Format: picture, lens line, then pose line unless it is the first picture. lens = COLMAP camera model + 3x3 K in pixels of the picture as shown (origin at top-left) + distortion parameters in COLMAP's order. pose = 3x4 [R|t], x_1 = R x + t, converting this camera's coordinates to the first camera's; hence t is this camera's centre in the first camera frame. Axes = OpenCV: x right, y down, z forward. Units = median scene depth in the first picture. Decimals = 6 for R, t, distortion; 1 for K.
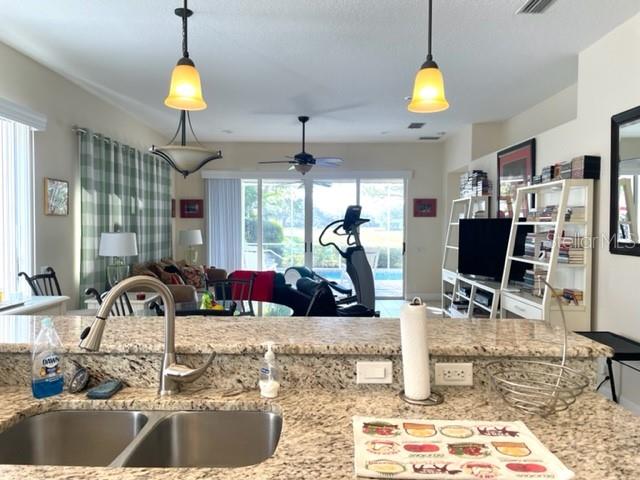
lens RADIAL K [[485.6, 0, 319.1], [0, 485.6, 240.0], [0, 0, 1]] dist [0.056140, -0.011146]
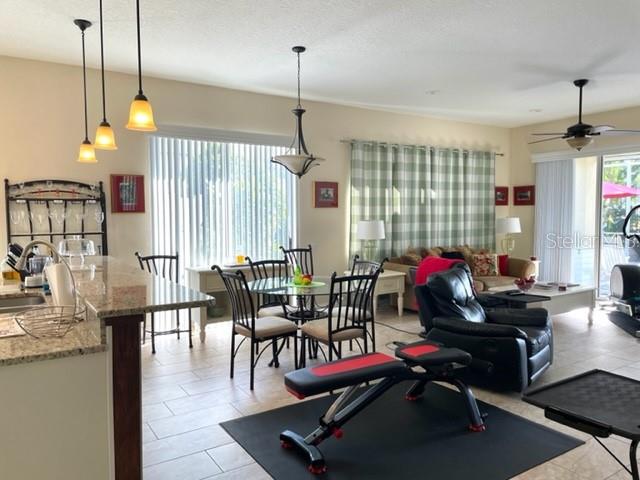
lens RADIAL K [[485.6, 0, 319.8], [0, 485.6, 239.9], [0, 0, 1]] dist [0.056140, -0.011146]
pose [[0.545601, 0.040709, -0.837056, 0.438577], [-0.018882, 0.999163, 0.036286, -0.006508], [0.837832, -0.003992, 0.545913, 0.179516]]
